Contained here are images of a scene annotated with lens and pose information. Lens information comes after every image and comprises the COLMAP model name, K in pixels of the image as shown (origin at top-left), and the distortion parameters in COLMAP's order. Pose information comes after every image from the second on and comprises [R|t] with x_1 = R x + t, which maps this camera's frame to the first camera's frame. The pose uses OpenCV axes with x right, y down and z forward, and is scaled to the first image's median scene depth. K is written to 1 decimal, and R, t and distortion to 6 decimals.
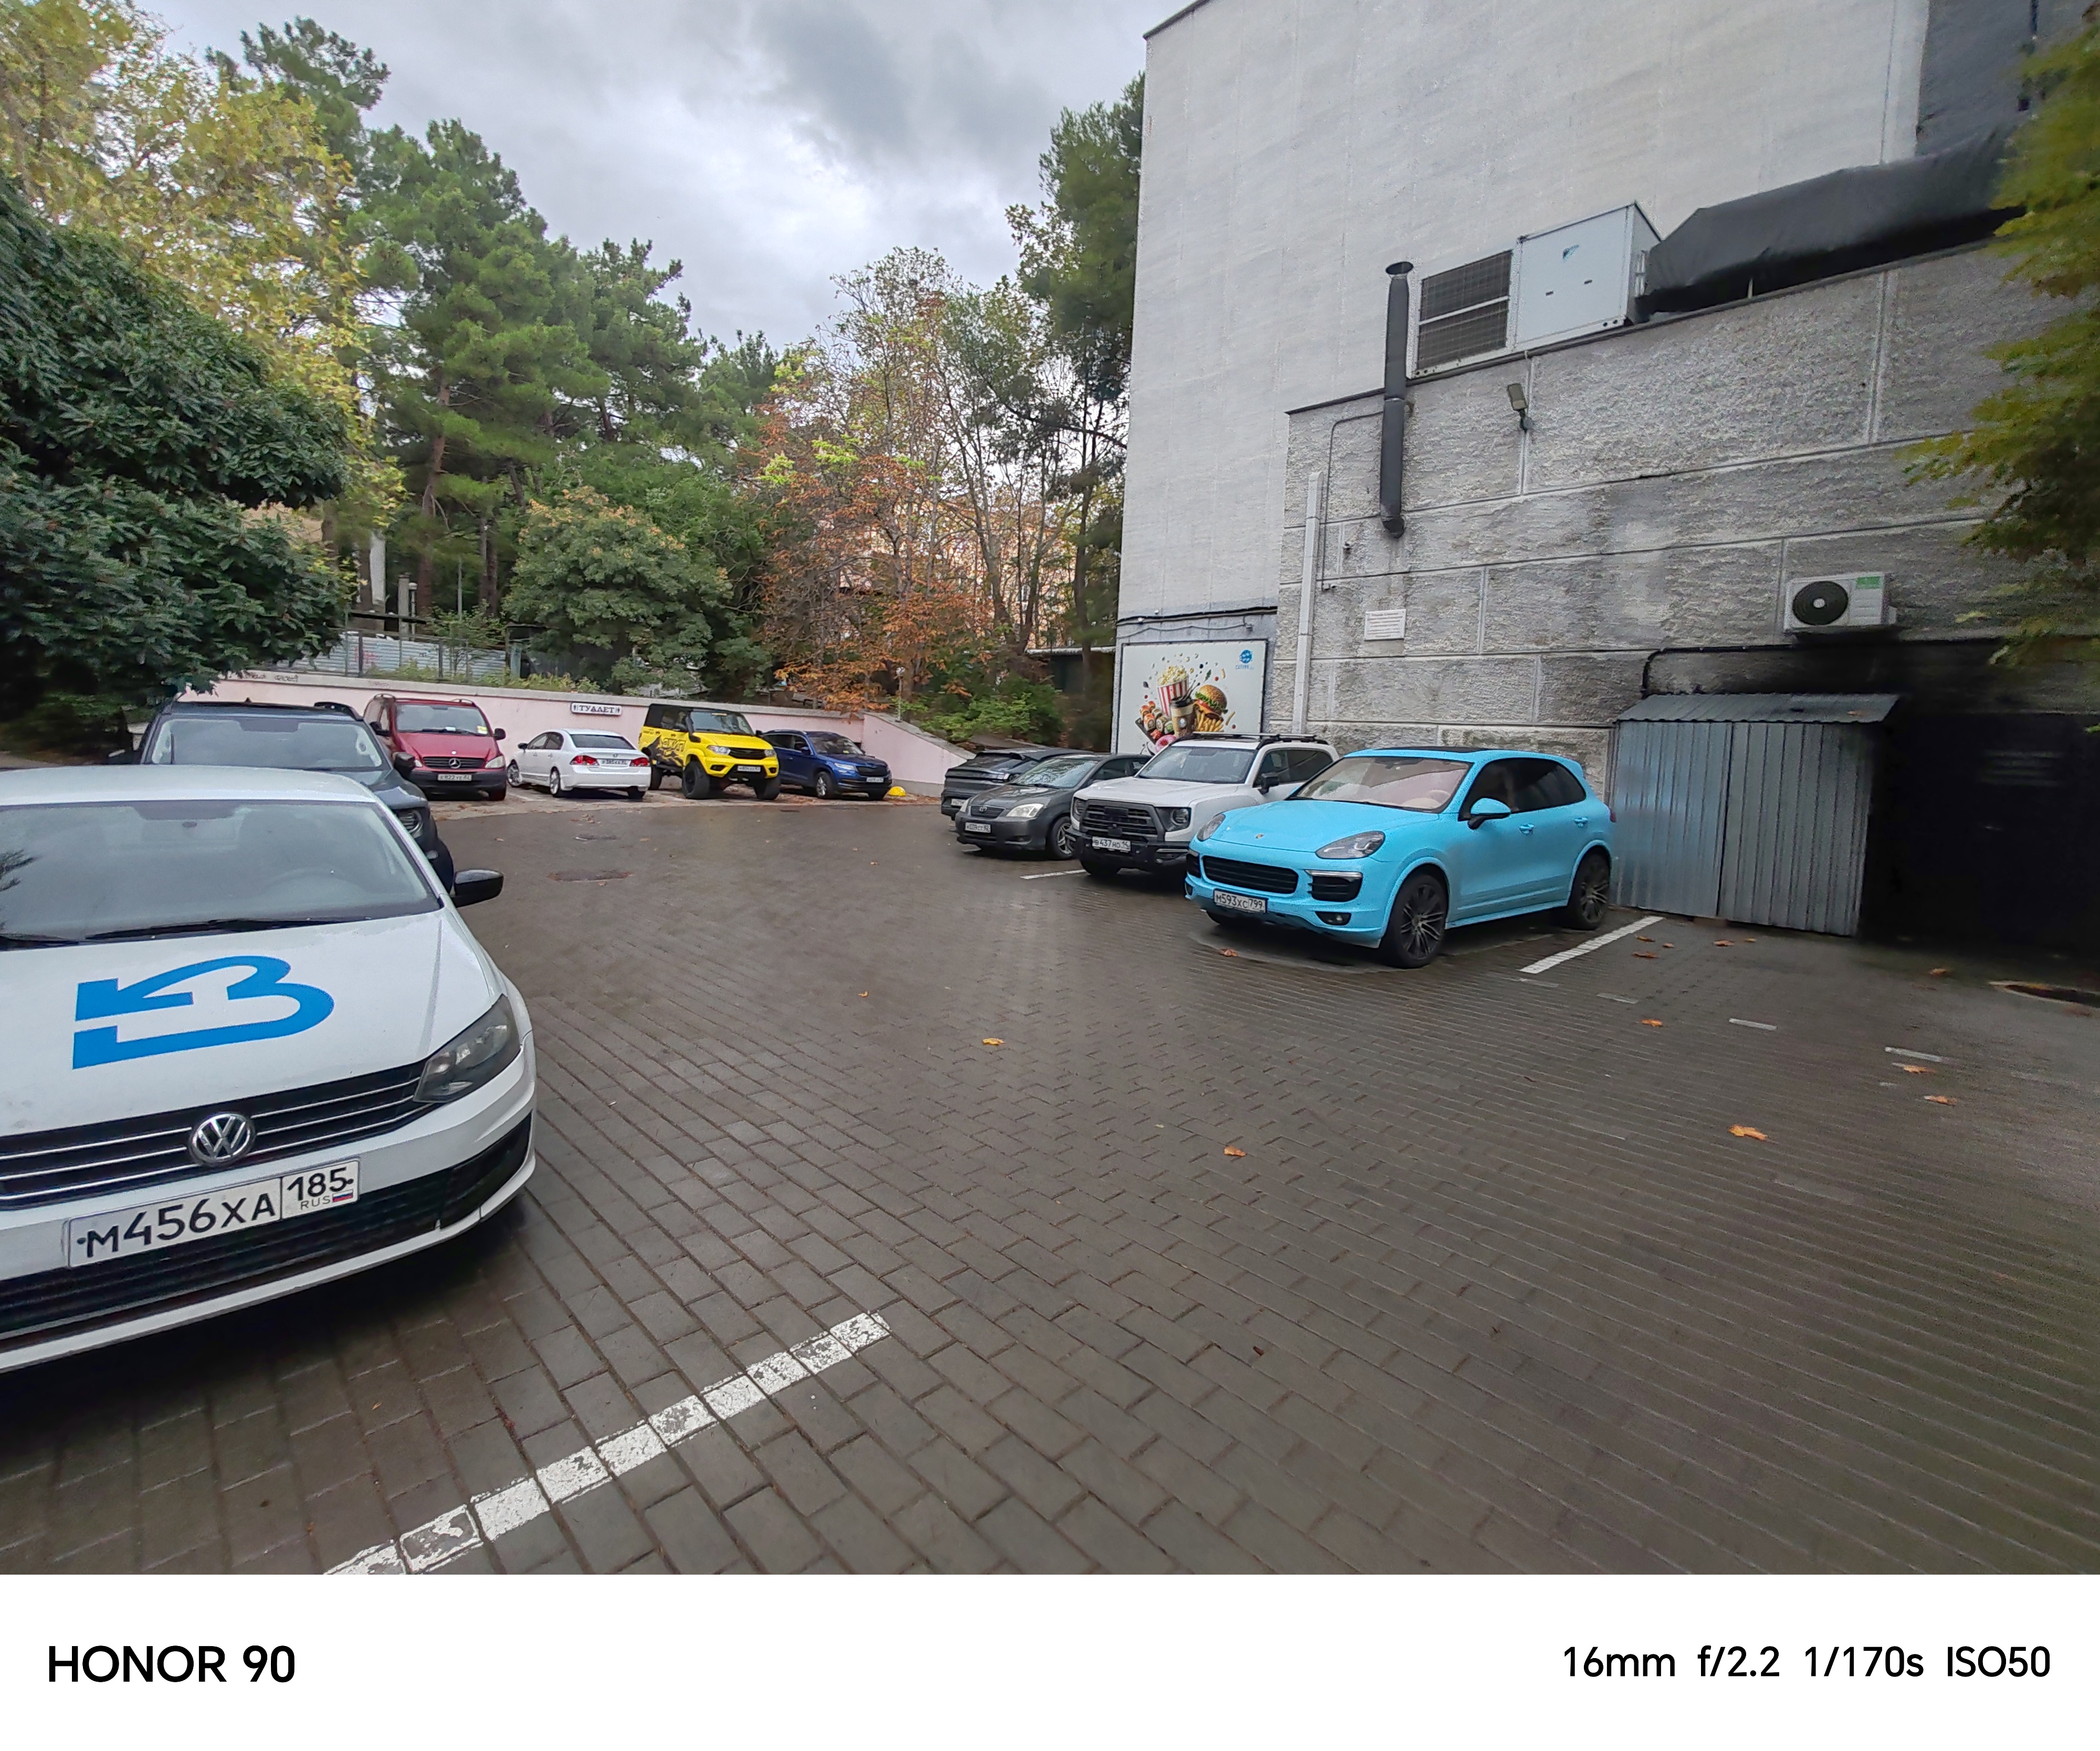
lens RADIAL K [[955.5, 0, 1049.5], [0, 955.5, 805.3], [0, 0, 1]] dist [0.012266, 0.000687]
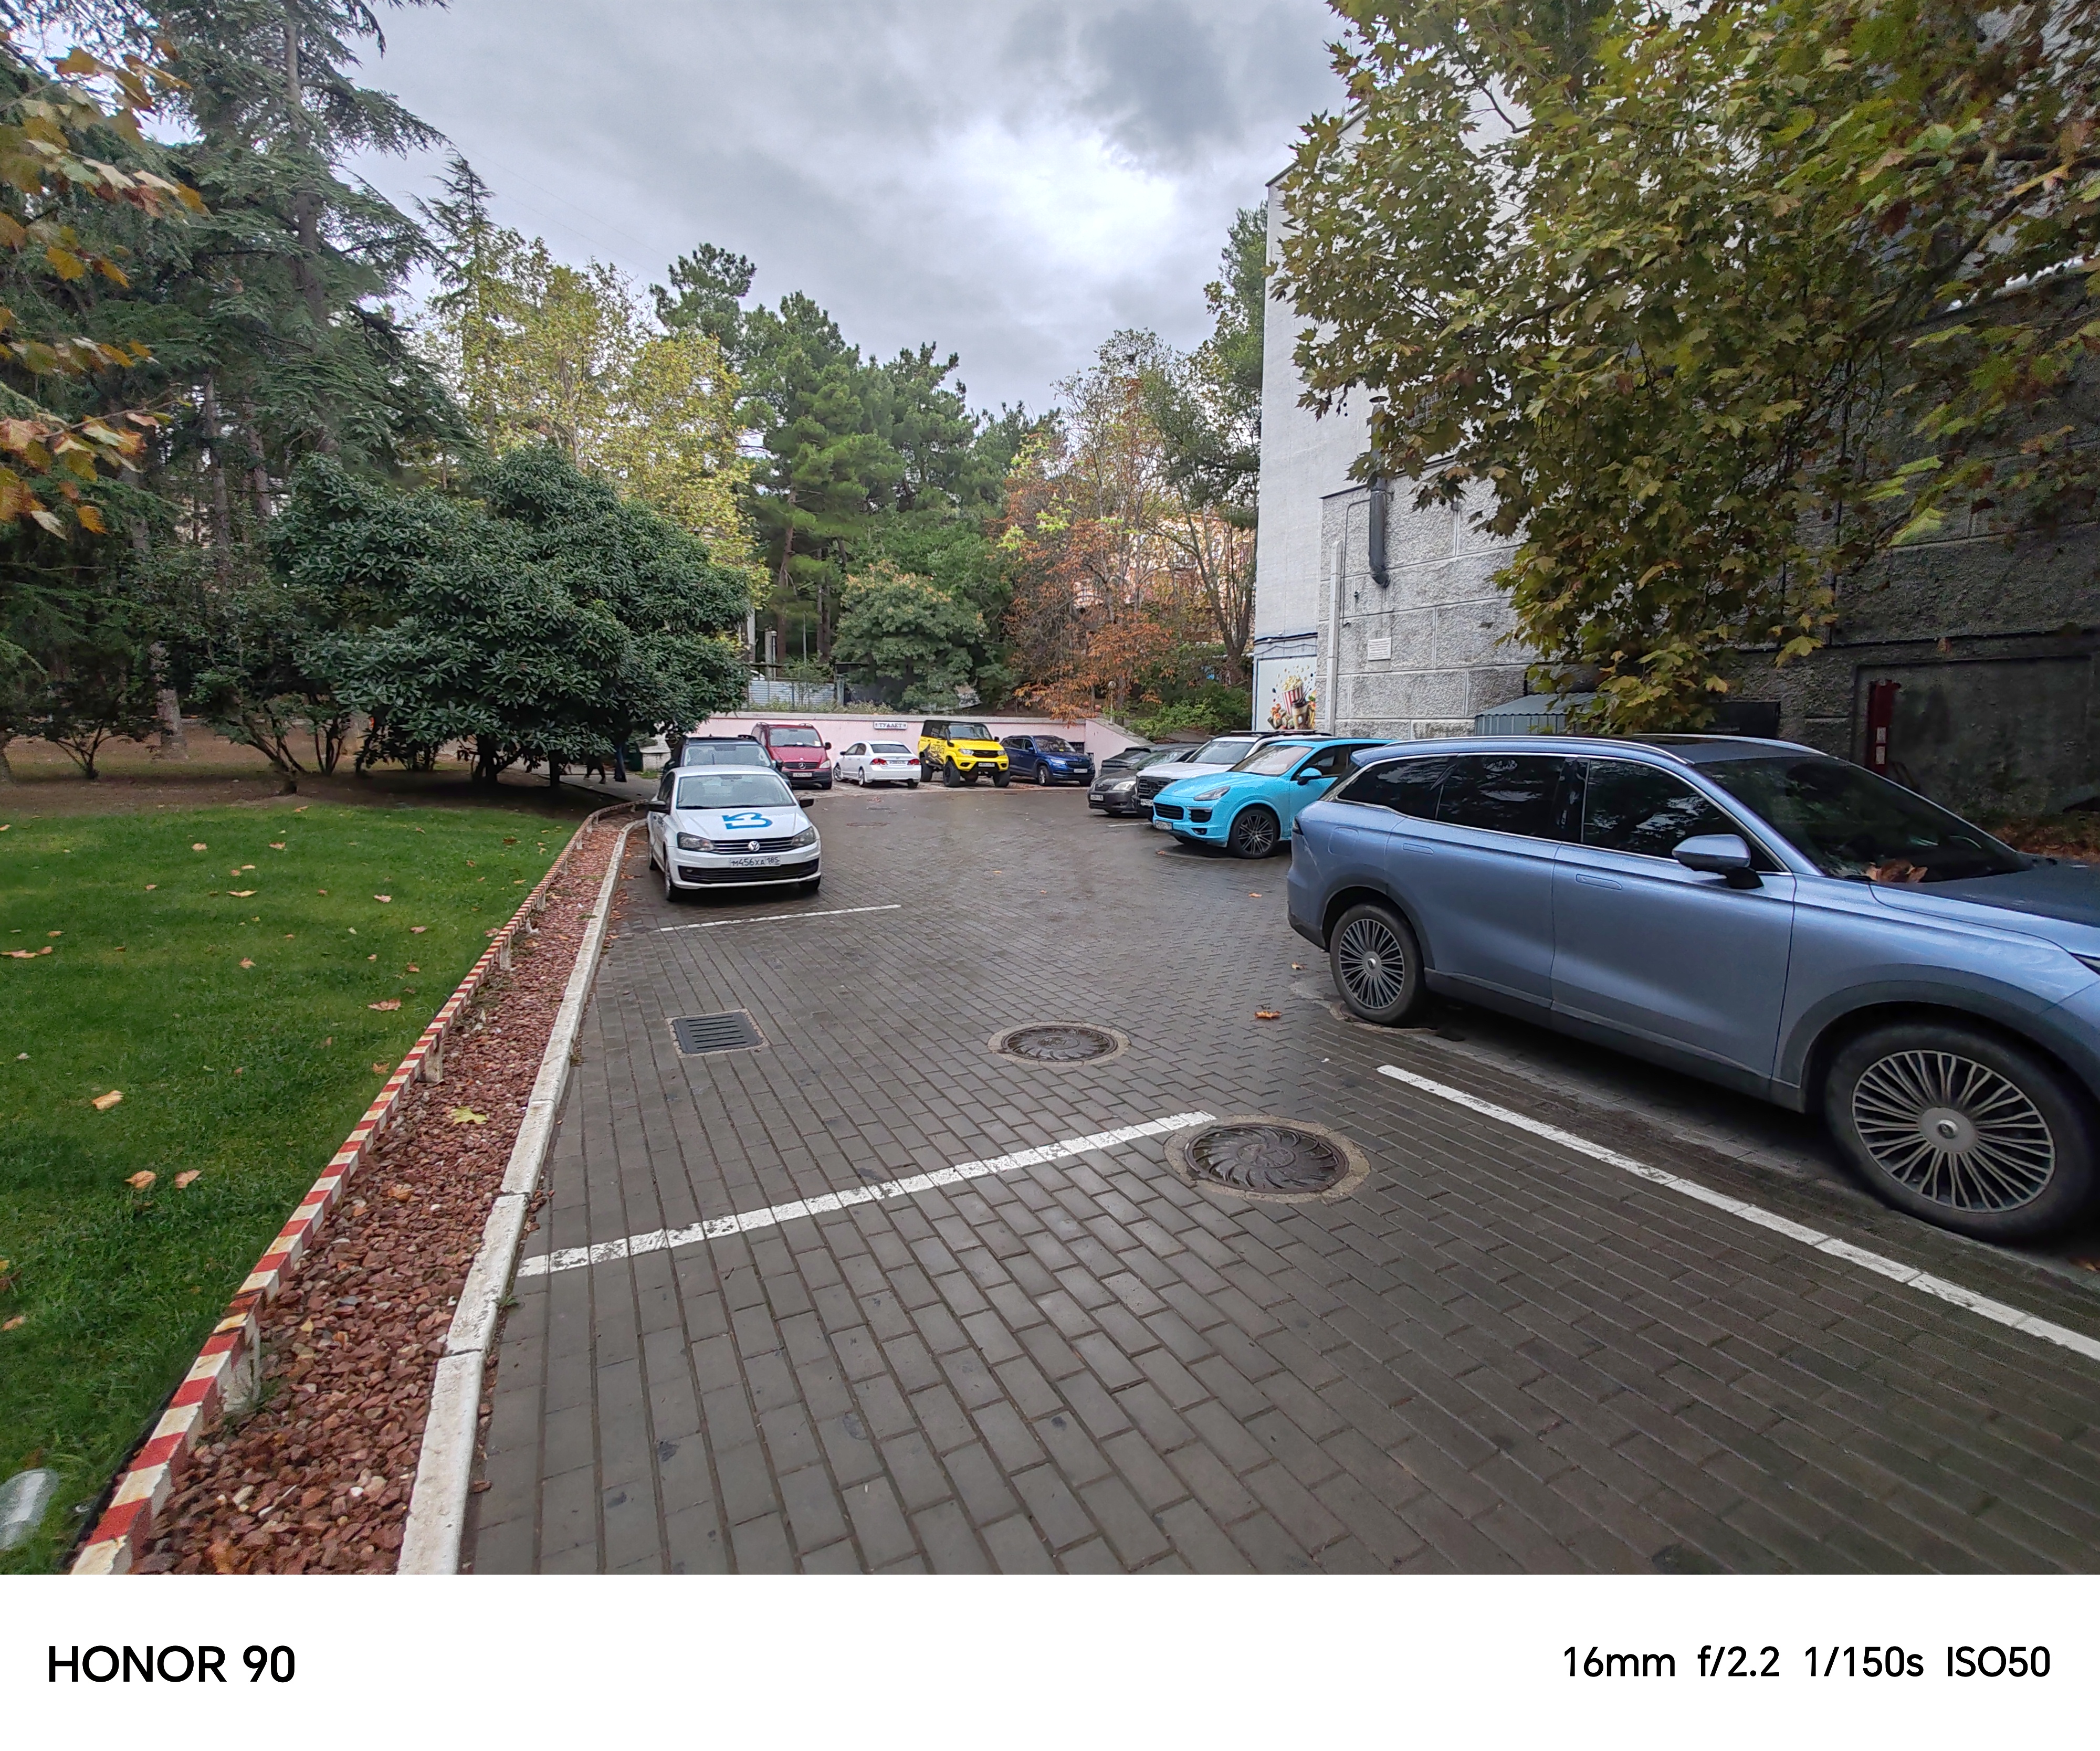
lens RADIAL K [[955.5, 0, 1049.5], [0, 955.5, 805.3], [0, 0, 1]] dist [0.012266, 0.000687]
pose [[0.954040, -0.013255, -0.299384, 0.170438], [0.014900, 0.999884, 0.003213, 0.016063], [0.299307, -0.007526, 0.954127, -0.270375]]
